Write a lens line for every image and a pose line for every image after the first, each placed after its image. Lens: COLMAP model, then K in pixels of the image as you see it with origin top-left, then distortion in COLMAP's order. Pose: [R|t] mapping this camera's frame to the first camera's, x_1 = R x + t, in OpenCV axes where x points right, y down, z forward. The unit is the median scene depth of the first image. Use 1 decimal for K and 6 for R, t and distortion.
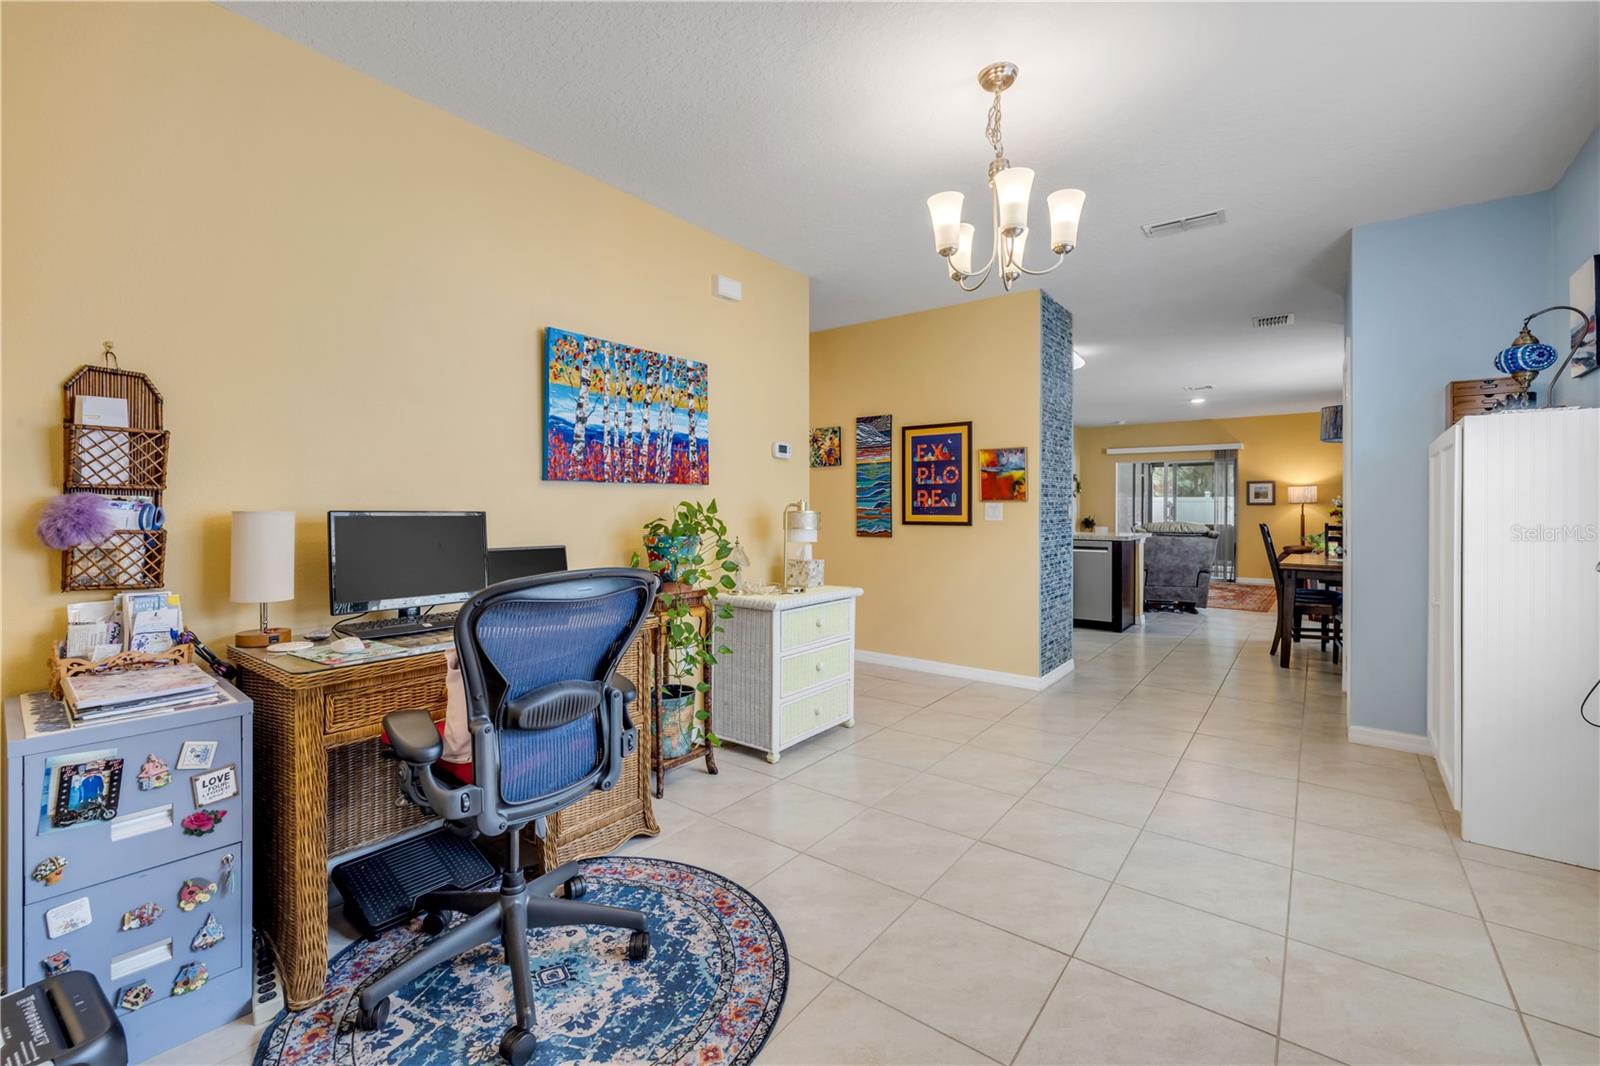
lens RADIAL K [[674.0, 0, 800.4], [0, 674.0, 520.2], [0, 0, 1]] dist [-0.001496, 0.000437]
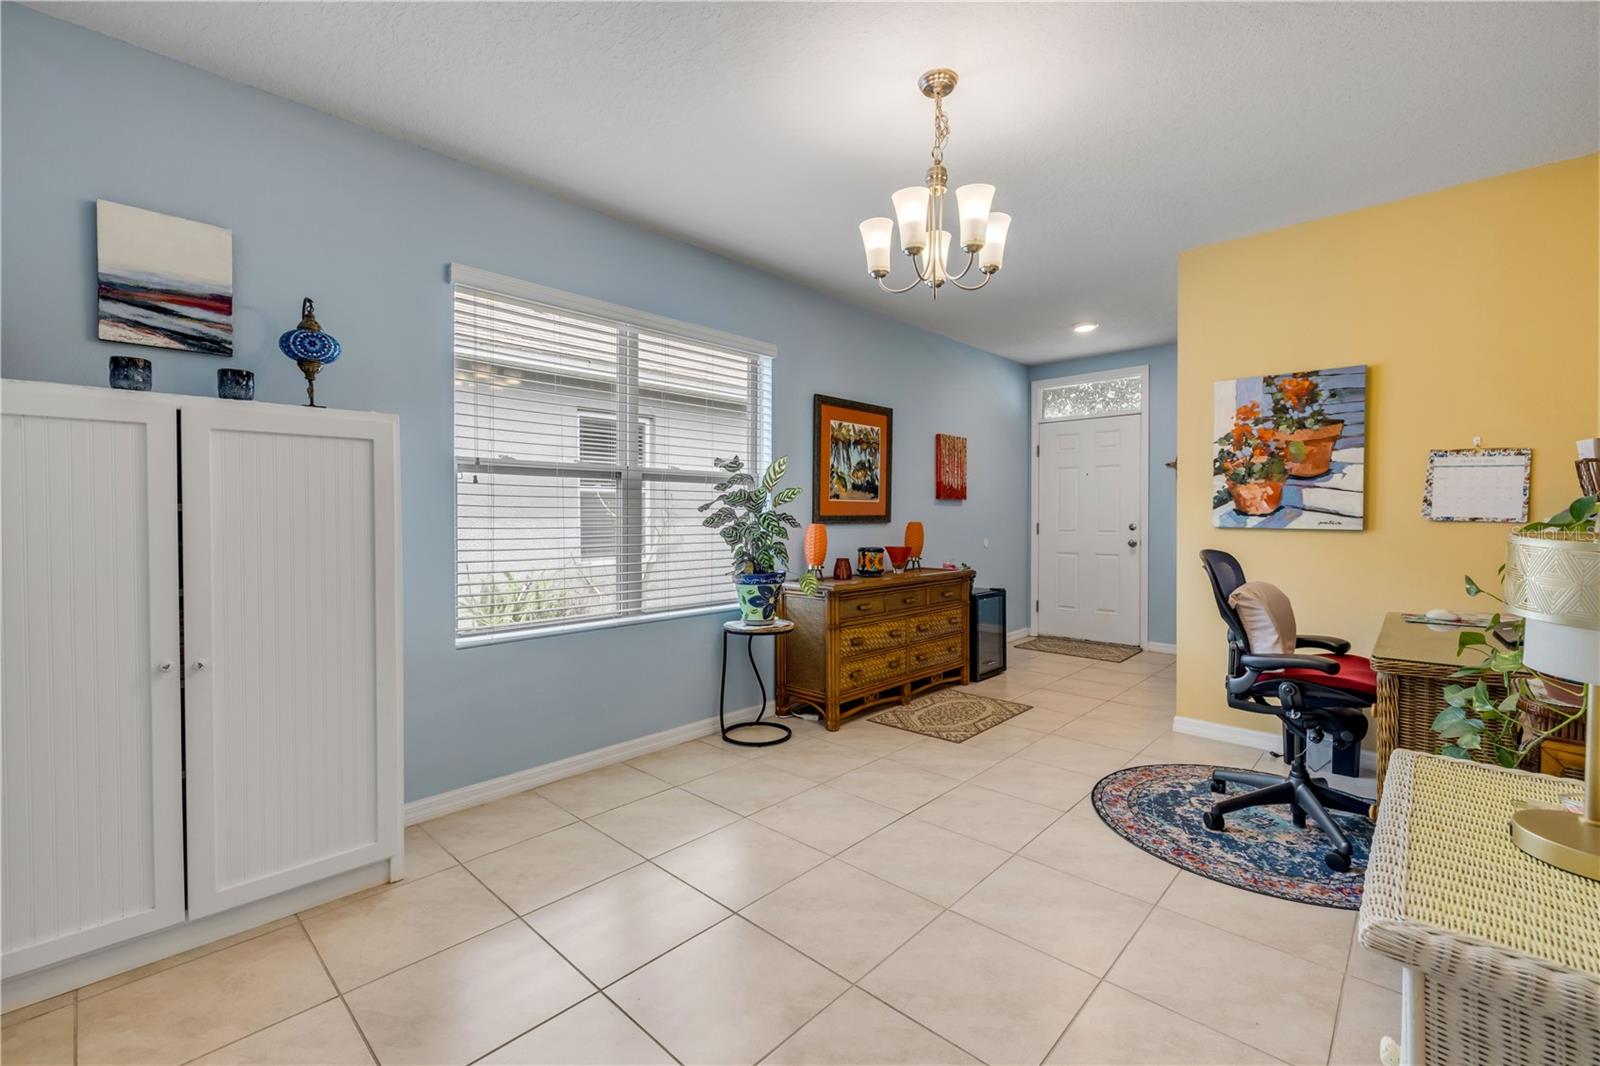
lens RADIAL K [[674.0, 0, 800.4], [0, 674.0, 520.2], [0, 0, 1]] dist [-0.001496, 0.000437]
pose [[-0.995112, 0.001360, 0.098741, 0.468958], [0.004009, 0.999637, 0.026641, -0.041586], [-0.098669, 0.026907, -0.994756, 2.385258]]
